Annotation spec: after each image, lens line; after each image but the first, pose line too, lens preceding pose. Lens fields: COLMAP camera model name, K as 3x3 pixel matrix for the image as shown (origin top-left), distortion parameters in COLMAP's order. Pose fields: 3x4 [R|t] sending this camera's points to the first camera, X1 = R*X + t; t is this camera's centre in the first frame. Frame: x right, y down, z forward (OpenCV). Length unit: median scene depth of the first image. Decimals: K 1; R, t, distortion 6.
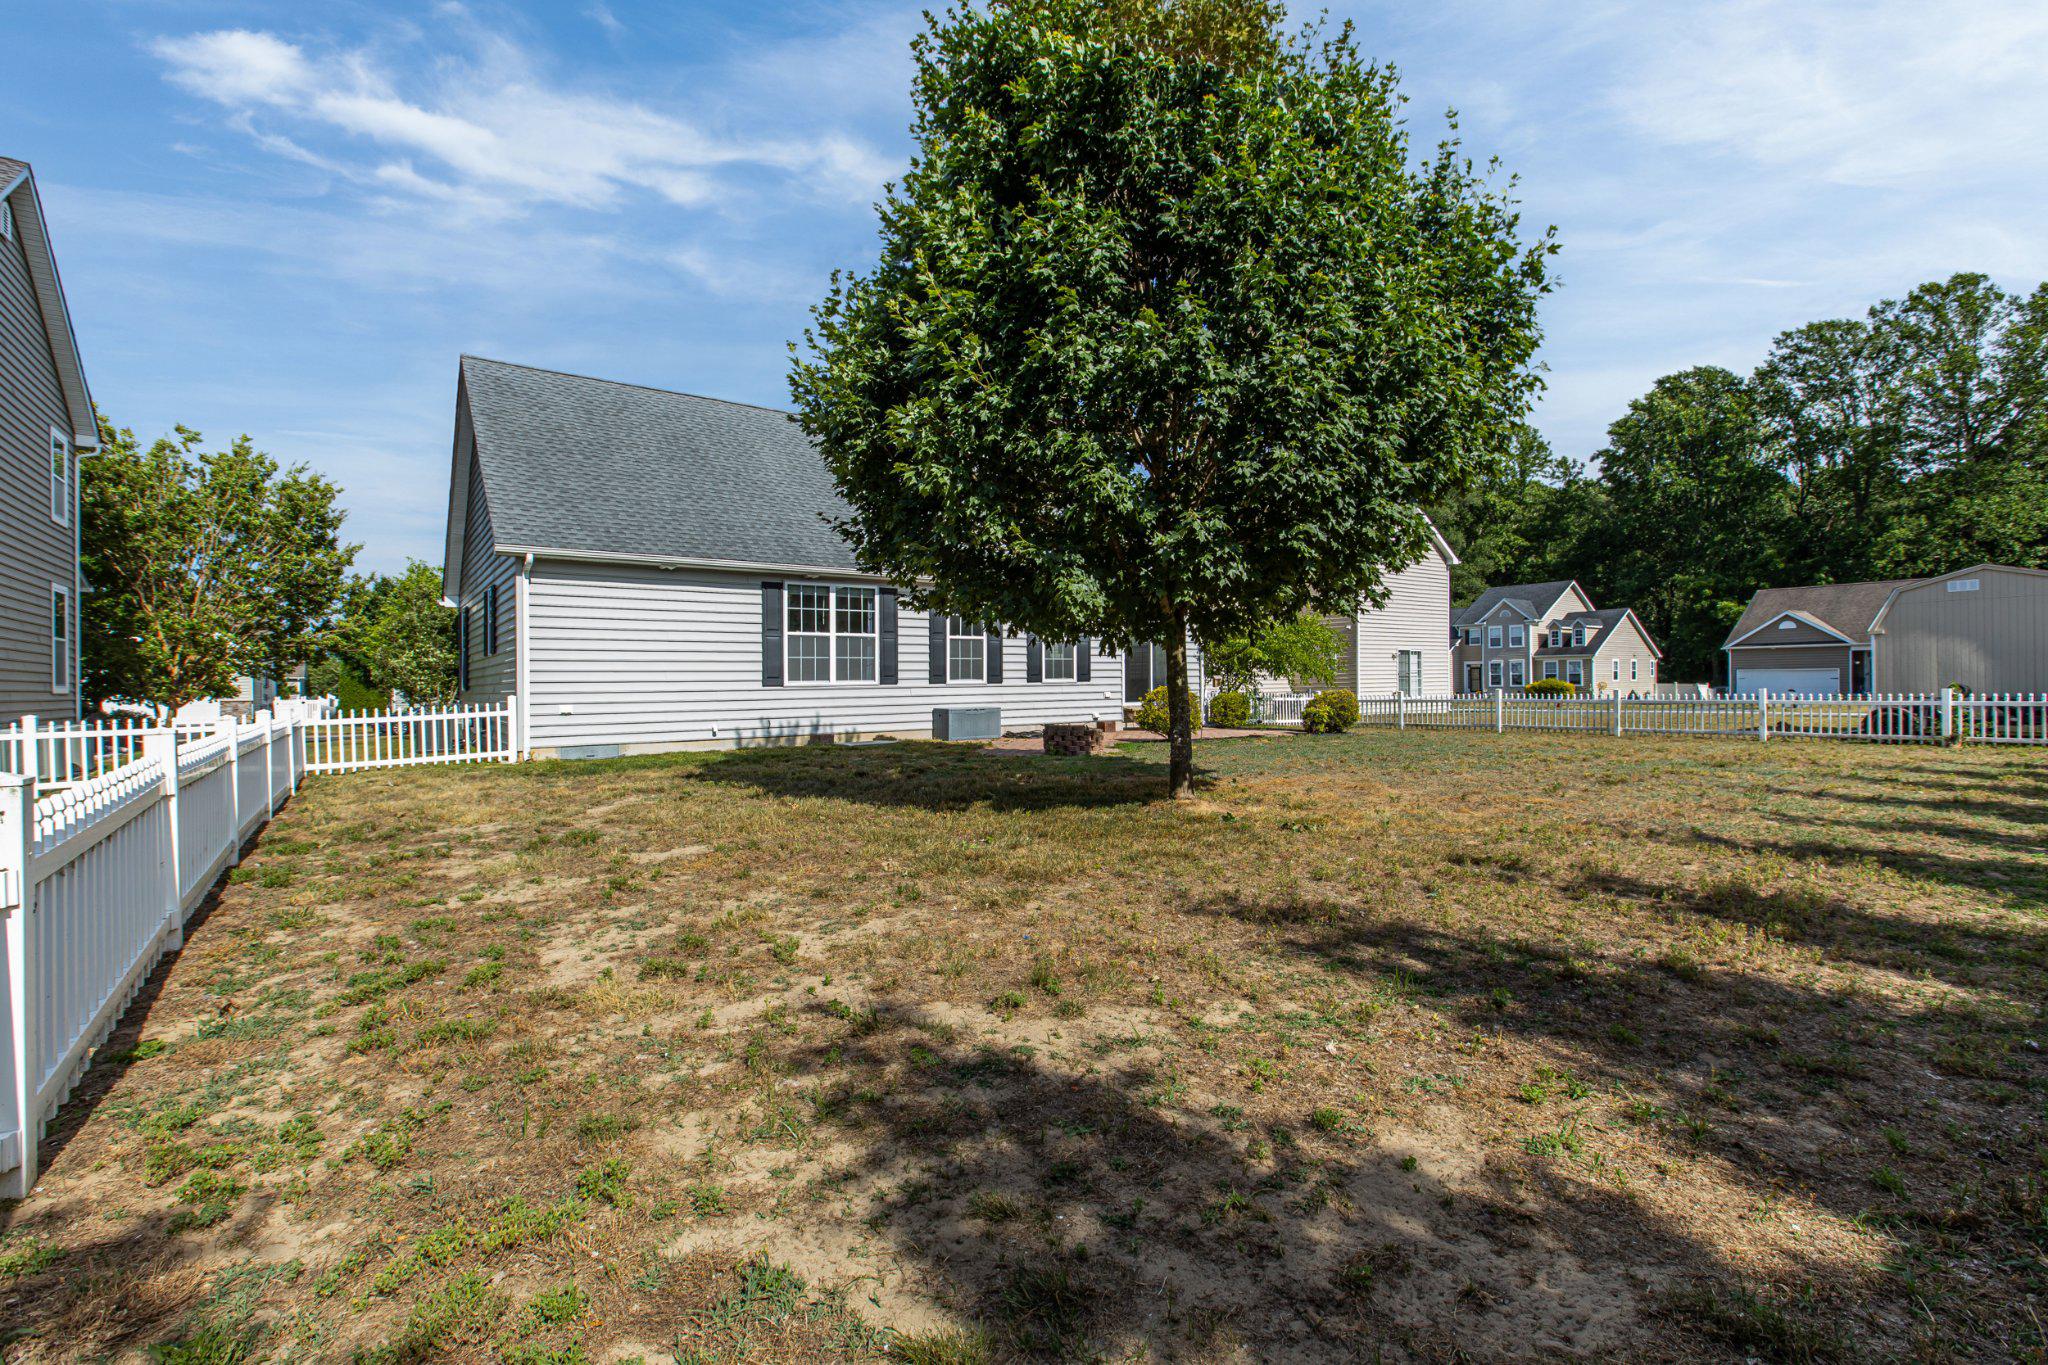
lens RADIAL K [[912.8, 0, 1026.9], [0, 912.8, 685.3], [0, 0, 1]] dist [0.002656, 0.000638]
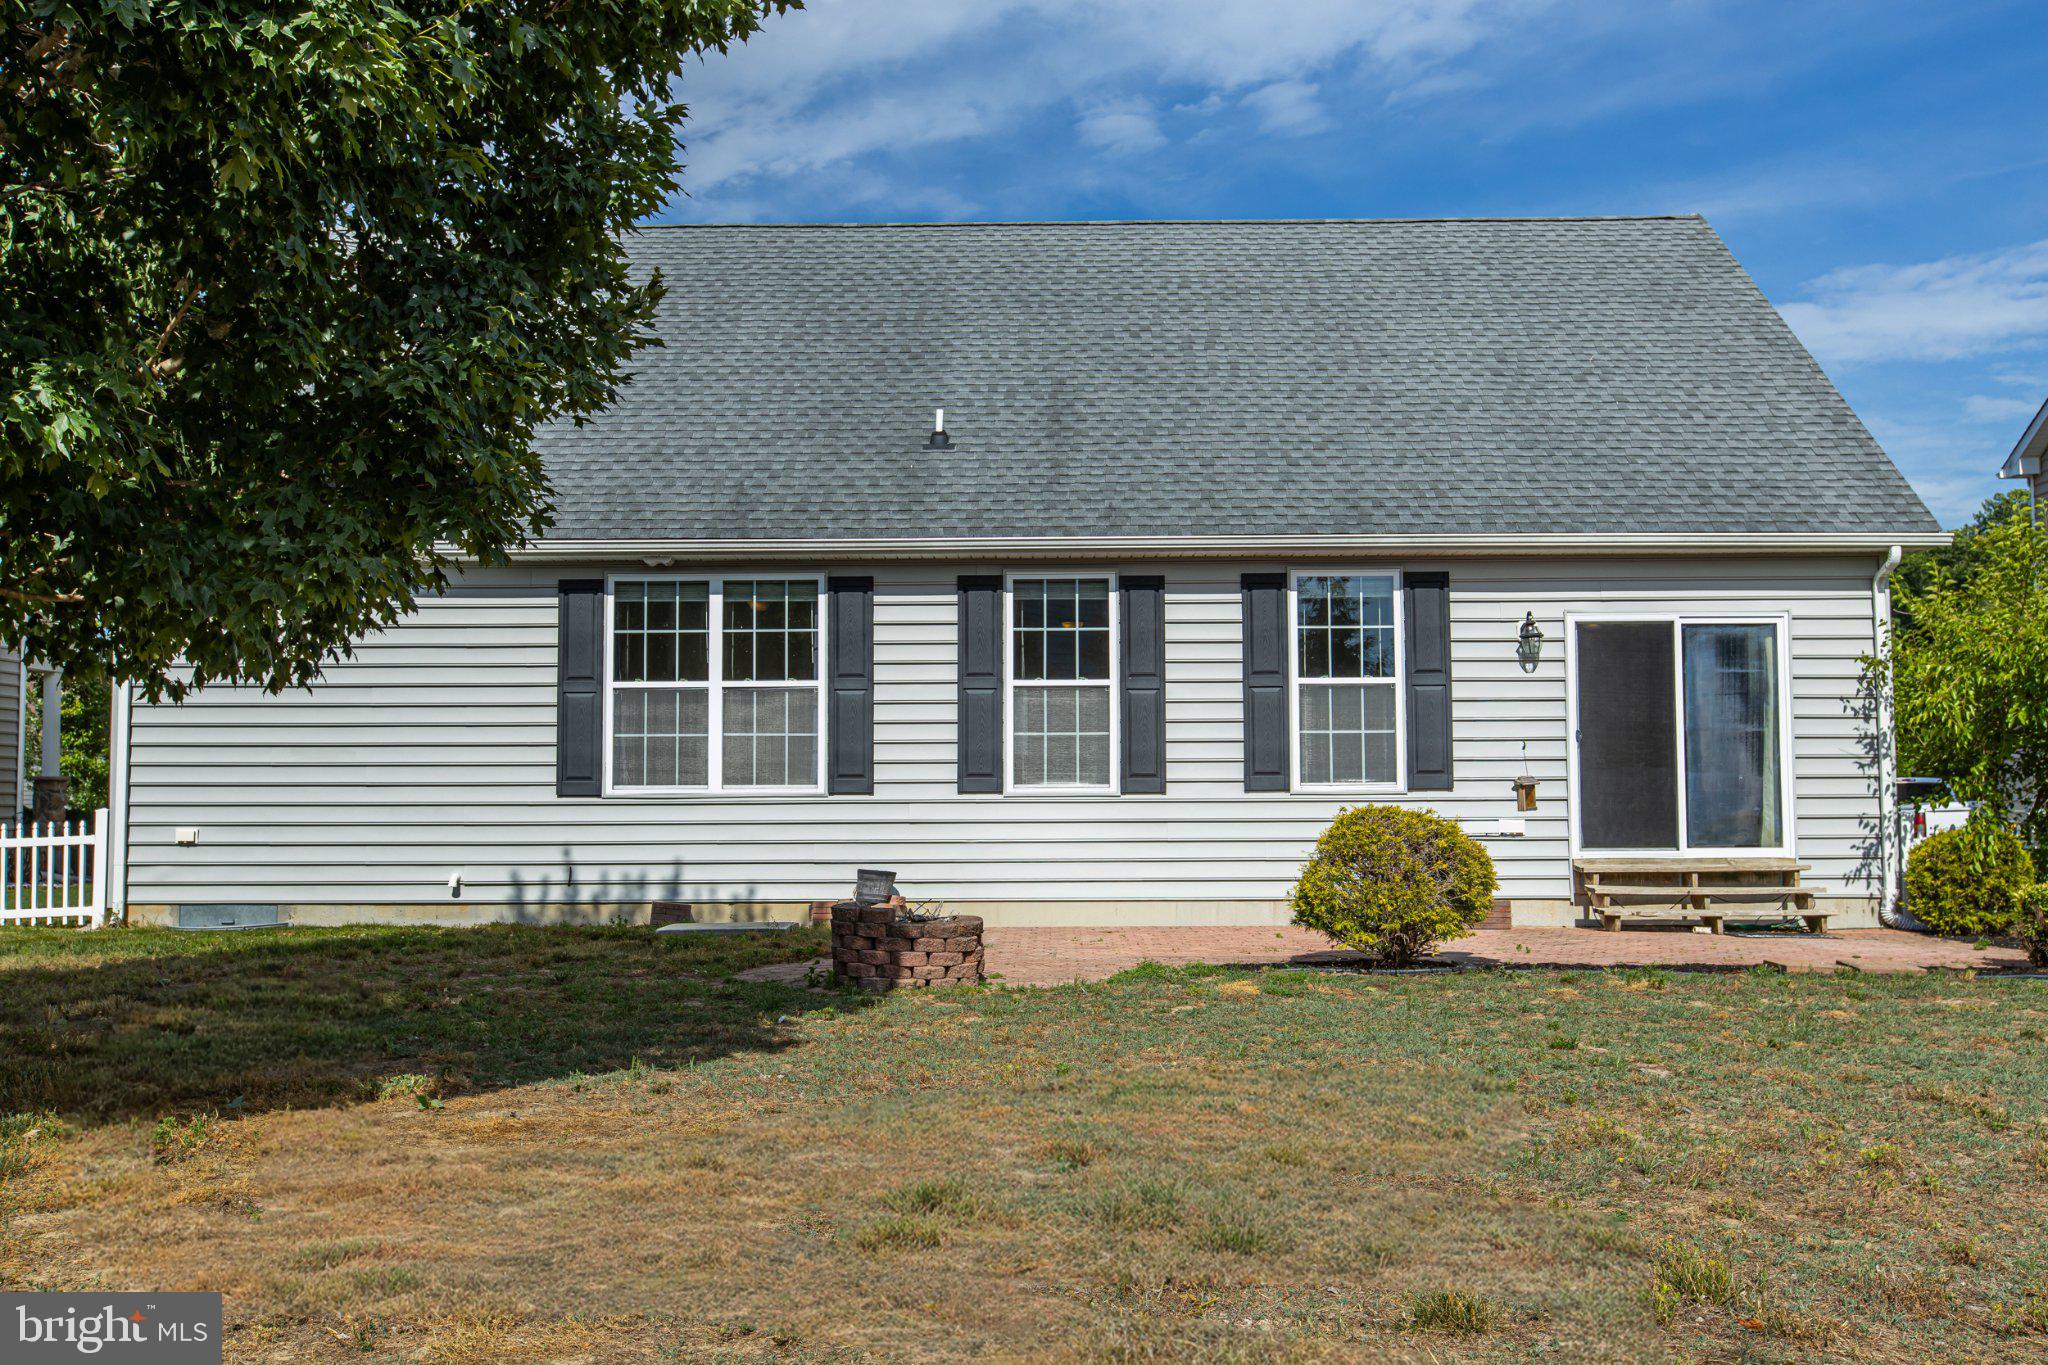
lens RADIAL K [[1858.4, 0, 1024.0], [0, 1858.4, 682.5], [0, 0, 1]] dist [0.006012, -0.011470]
pose [[0.797472, -0.027070, -0.602748, 0.438766], [-0.006875, 0.998520, -0.053940, -0.006796], [0.603317, 0.047160, 0.796106, 0.323059]]
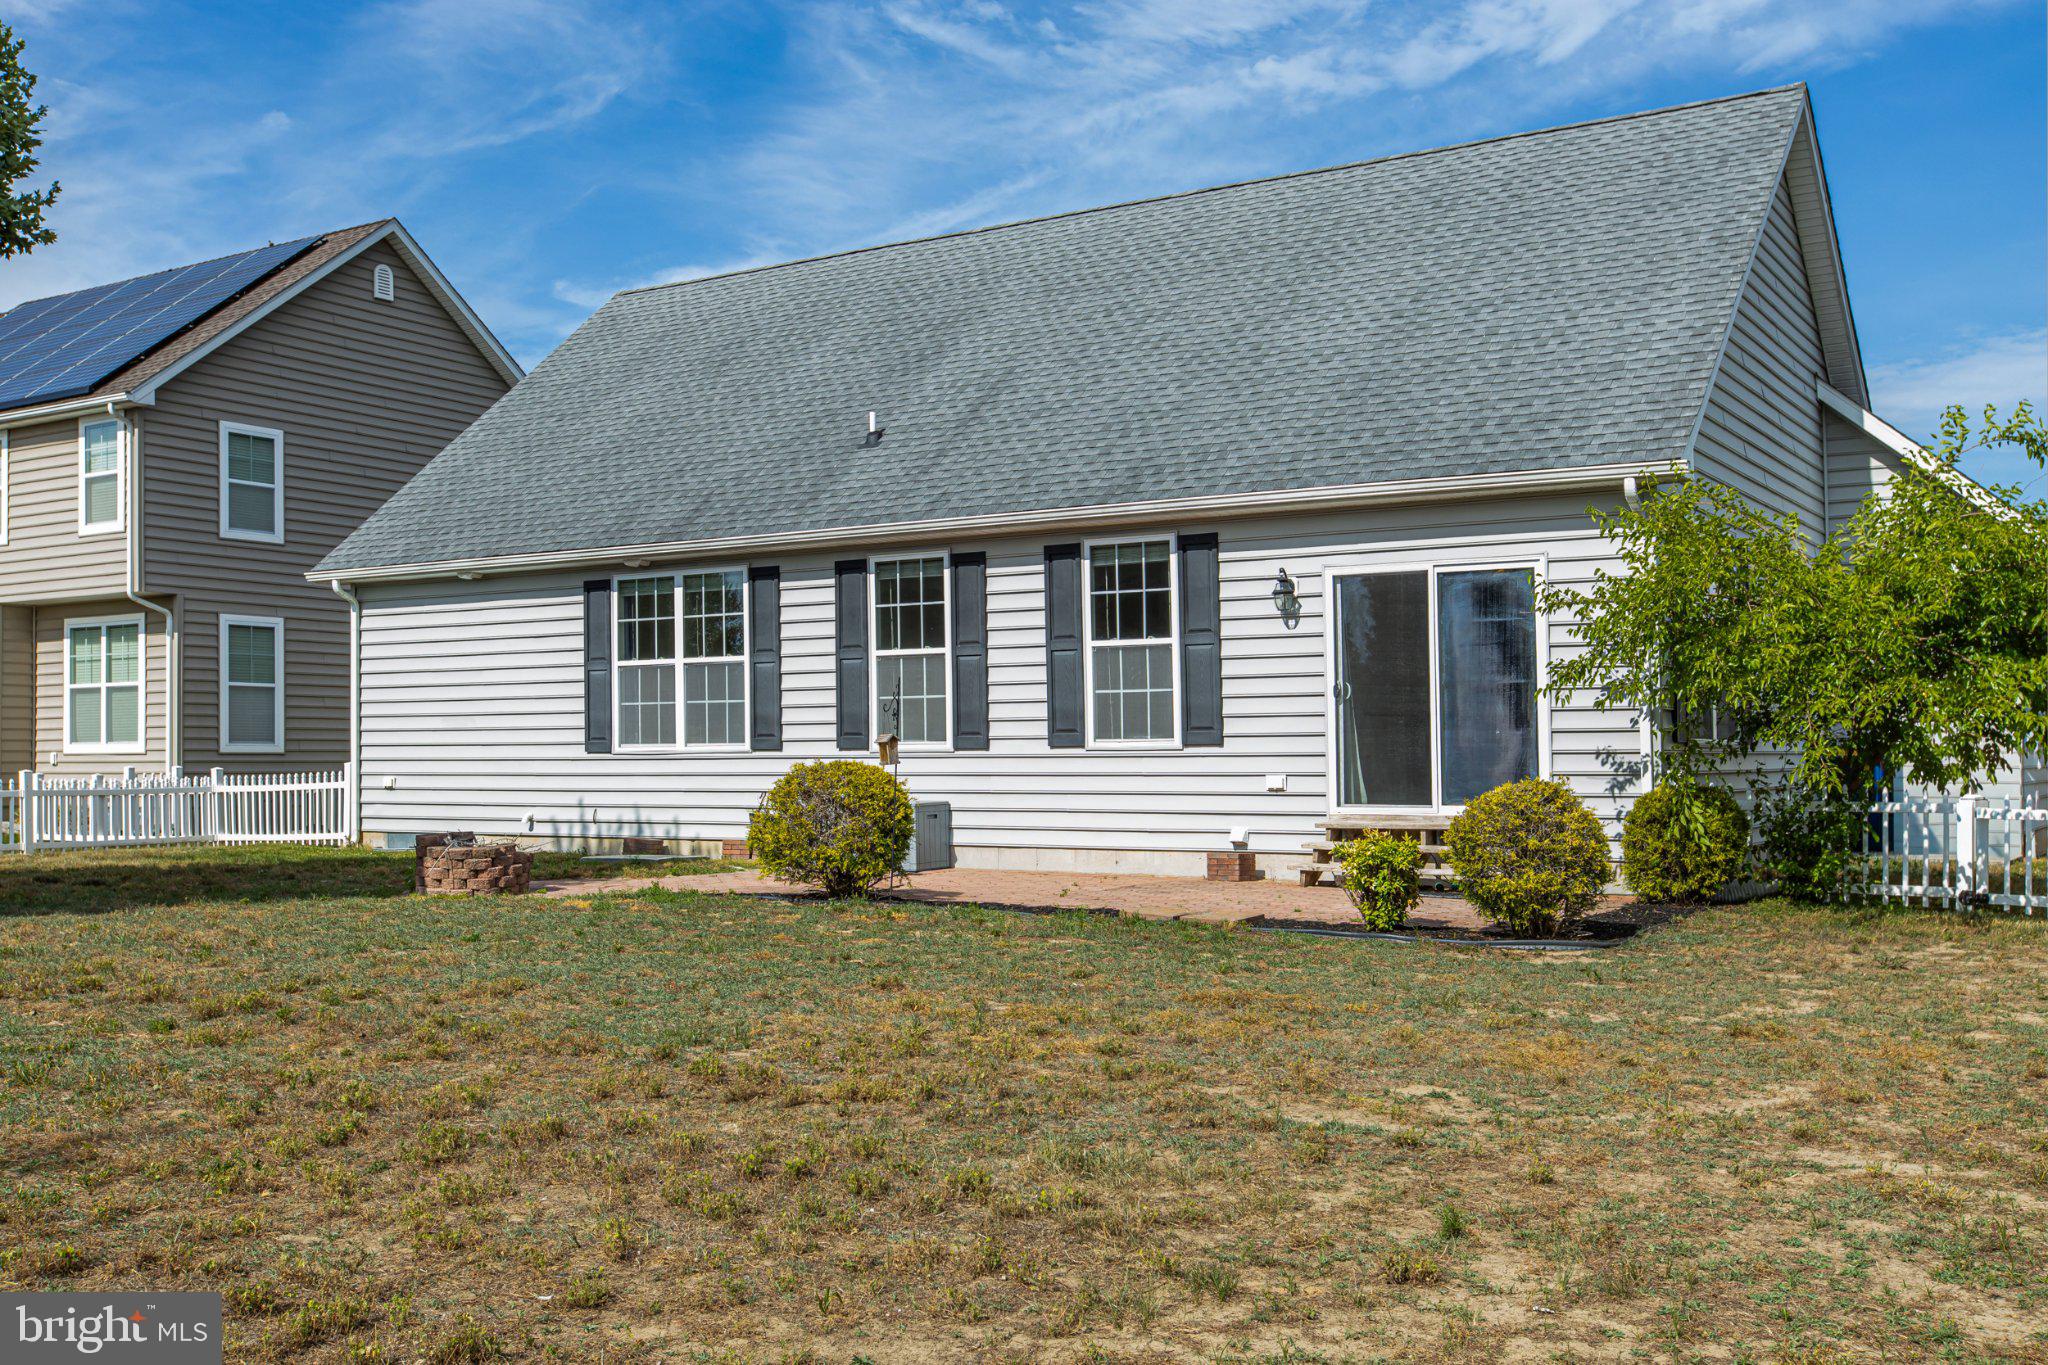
lens RADIAL K [[2021.9, 0, 981.4], [0, 2021.9, 612.3], [0, 0, 1]] dist [-0.016271, -0.000143]
pose [[0.343409, -0.053675, -0.937651, 0.938885], [0.001128, 0.998388, -0.056739, -0.013876], [0.939185, 0.018427, 0.342917, 0.692006]]
